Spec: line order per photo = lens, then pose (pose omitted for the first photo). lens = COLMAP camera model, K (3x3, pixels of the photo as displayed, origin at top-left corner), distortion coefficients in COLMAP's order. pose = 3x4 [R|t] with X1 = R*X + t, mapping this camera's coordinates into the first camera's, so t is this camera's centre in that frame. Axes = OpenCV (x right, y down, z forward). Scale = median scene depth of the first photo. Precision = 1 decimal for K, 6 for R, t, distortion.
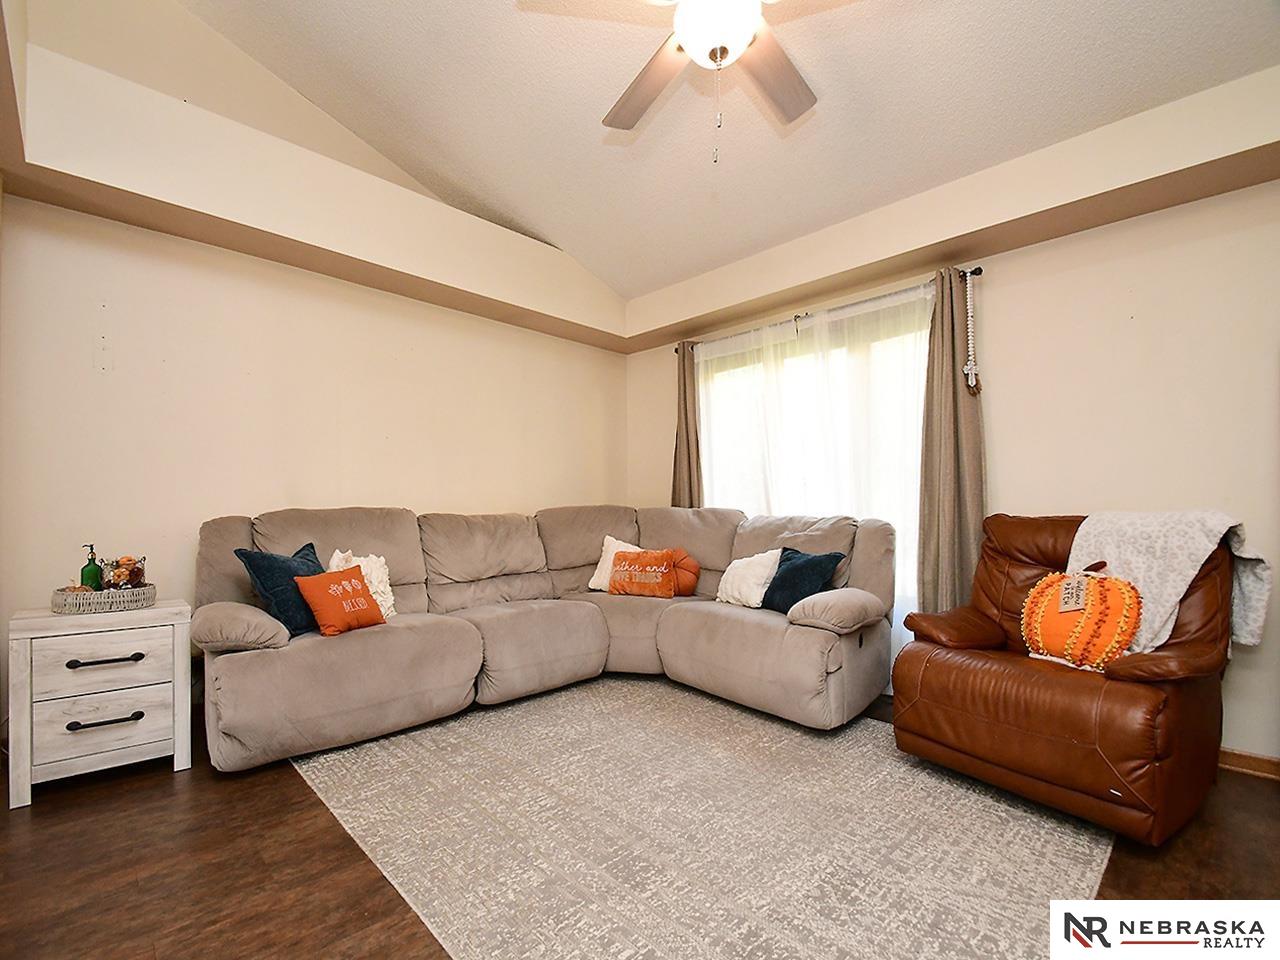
lens RADIAL K [[579.4, 0, 645.3], [0, 579.4, 502.0], [0, 0, 1]] dist [0.013378, -0.019357]
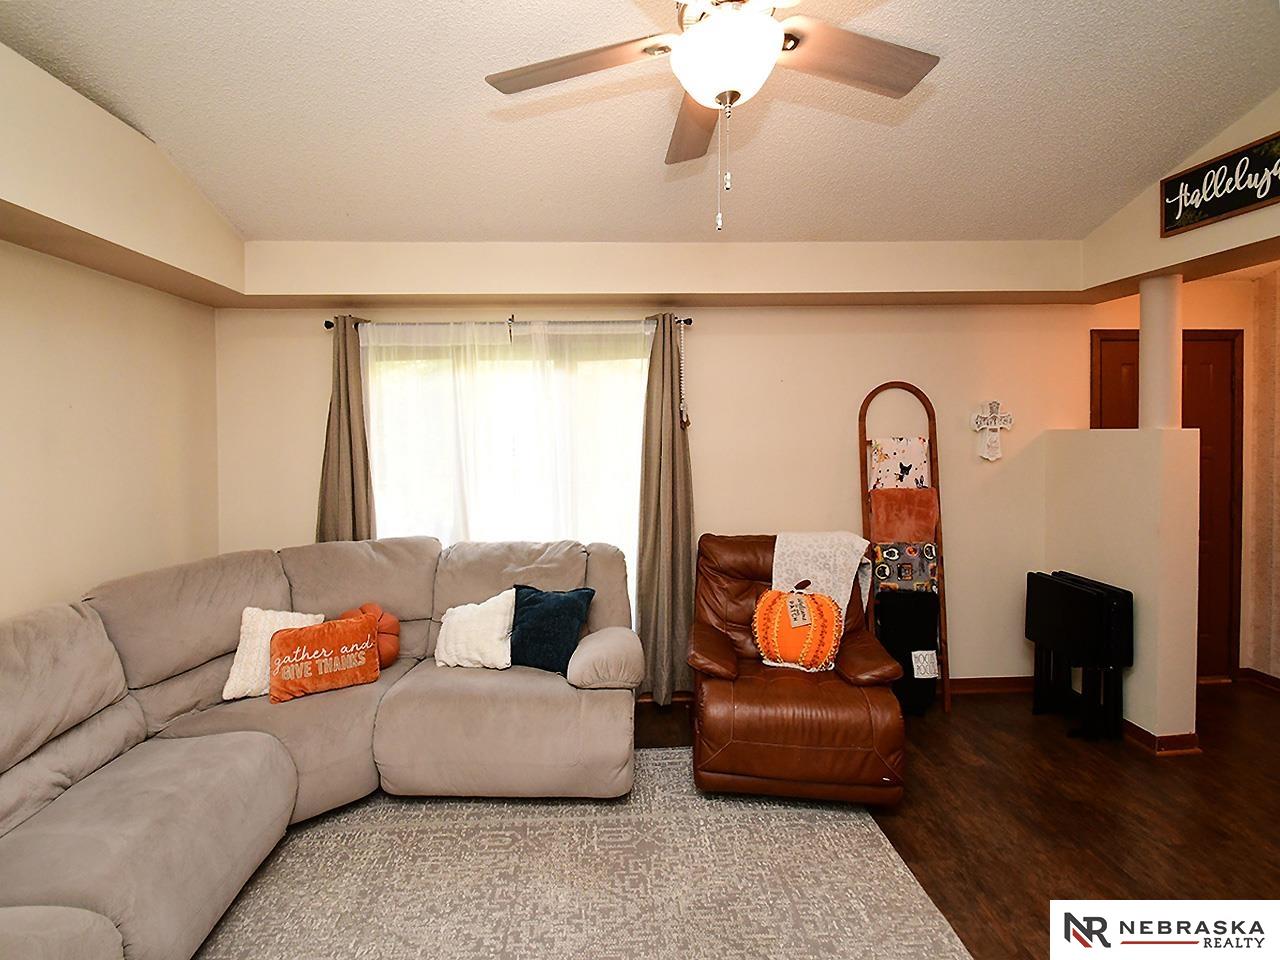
lens RADIAL K [[555.2, 0, 636.6], [0, 555.2, 444.7], [0, 0, 1]] dist [-0.000831, -0.000048]
pose [[0.670799, -0.018194, 0.741416, -0.269721], [0.003423, 0.999764, 0.021437, -0.158142], [-0.741631, -0.011842, 0.670703, 0.303083]]
